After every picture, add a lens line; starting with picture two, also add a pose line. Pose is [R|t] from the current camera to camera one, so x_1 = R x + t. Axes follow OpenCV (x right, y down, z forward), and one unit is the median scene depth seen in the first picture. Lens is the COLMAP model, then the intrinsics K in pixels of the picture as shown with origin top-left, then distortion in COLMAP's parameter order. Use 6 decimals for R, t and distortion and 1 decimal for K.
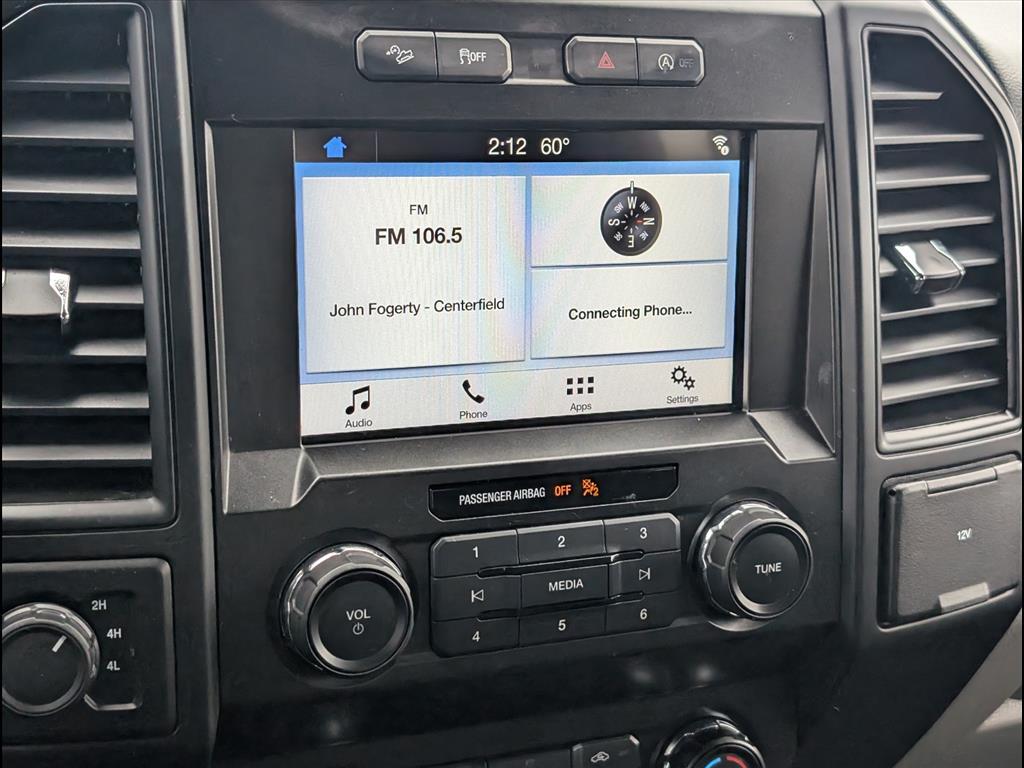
lens RADIAL K [[1527.7, 0, 516.7], [0, 1527.7, 381.4], [0, 0, 1]] dist [0.104739, 0.000000]
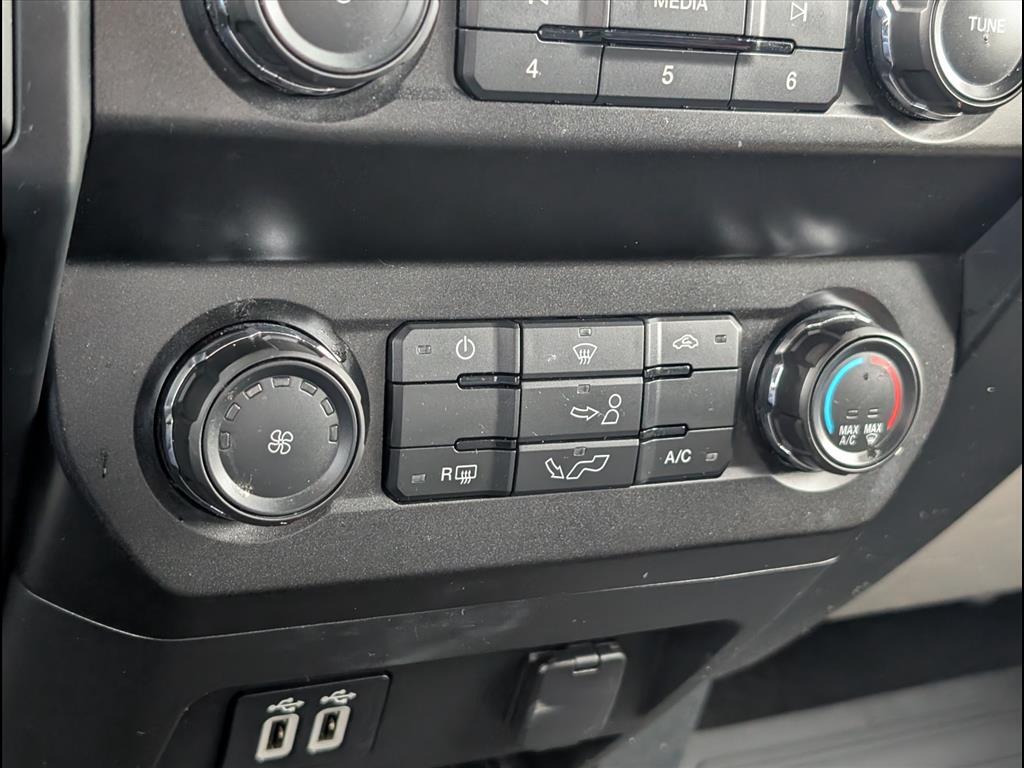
lens RADIAL K [[1527.7, 0, 509.3], [0, 1527.7, 385.7], [0, 0, 1]] dist [0.104739, 0.000000]
pose [[0.995855, 0.039237, 0.082061, -0.076824], [-0.043073, 0.998035, 0.045511, 0.254343], [-0.080114, -0.048857, 0.995588, 0.393458]]
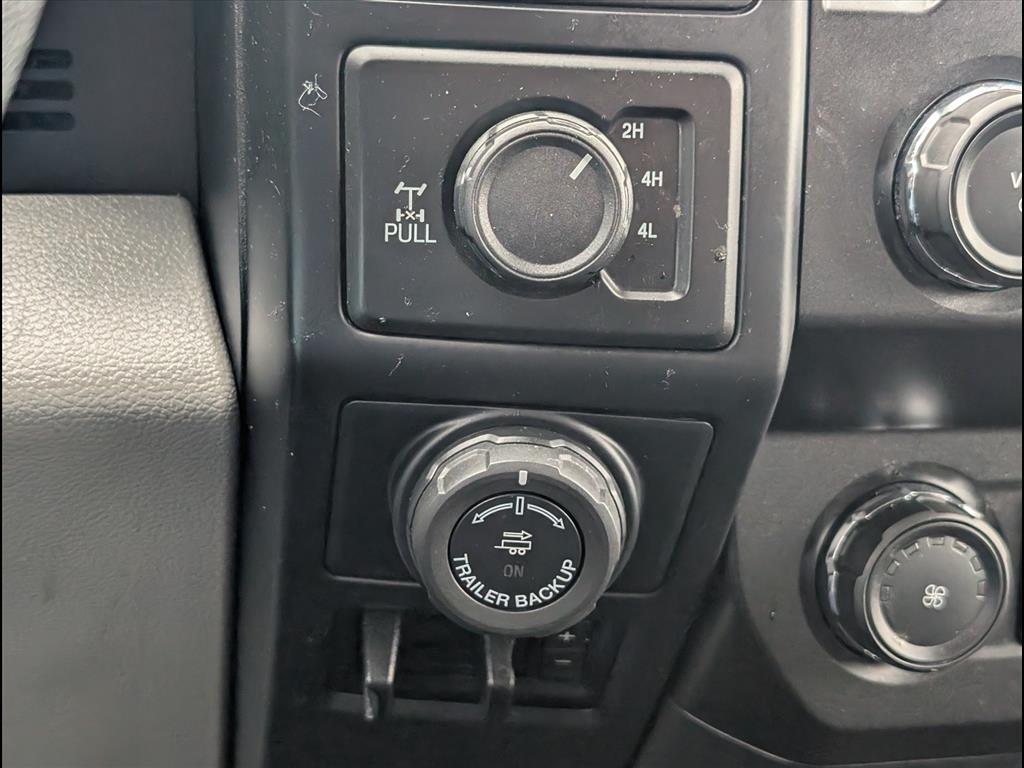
lens RADIAL K [[1527.7, 0, 521.9], [0, 1527.7, 384.3], [0, 0, 1]] dist [0.104739, 0.000000]
pose [[0.982494, 0.052000, -0.178890, -0.174281], [-0.048882, 0.998567, 0.021792, 0.212284], [0.179767, -0.012666, 0.983628, 0.320052]]
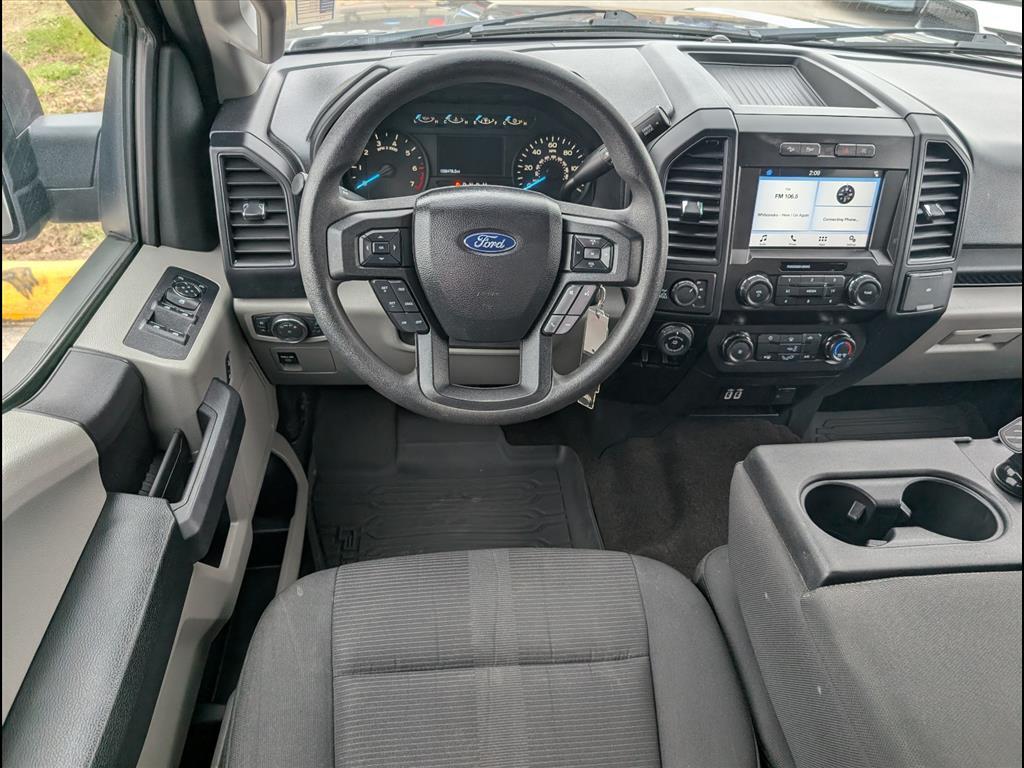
lens RADIAL K [[742.0, 0, 513.0], [0, 742.0, 381.2], [0, 0, 1]] dist [-0.008868, -0.000568]
pose [[0.957194, 0.137709, -0.254588, -0.180007], [-0.071391, 0.964720, 0.253413, -0.067852], [0.280504, -0.224390, 0.933256, -1.004623]]
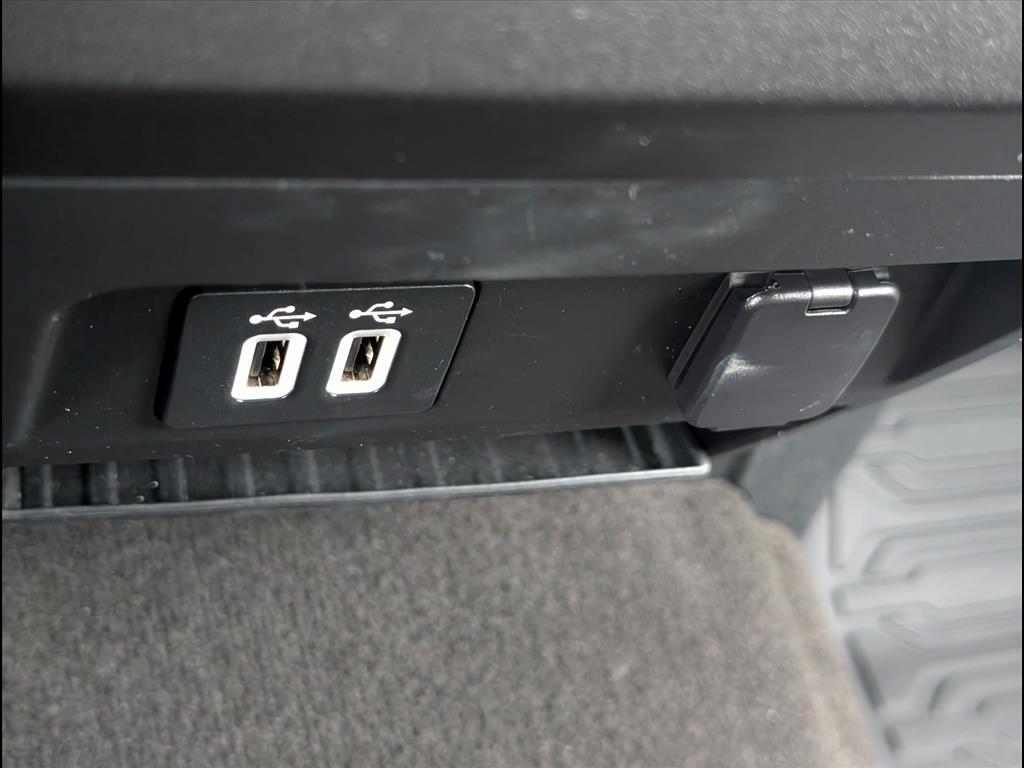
lens RADIAL K [[1527.7, 0, 509.1], [0, 1527.7, 383.9], [0, 0, 1]] dist [0.104739, 0.000000]
pose [[0.990208, 0.137376, 0.024806, -0.065307], [-0.137710, 0.932150, 0.334861, 0.322374], [0.022879, -0.334998, 0.941941, 0.762817]]
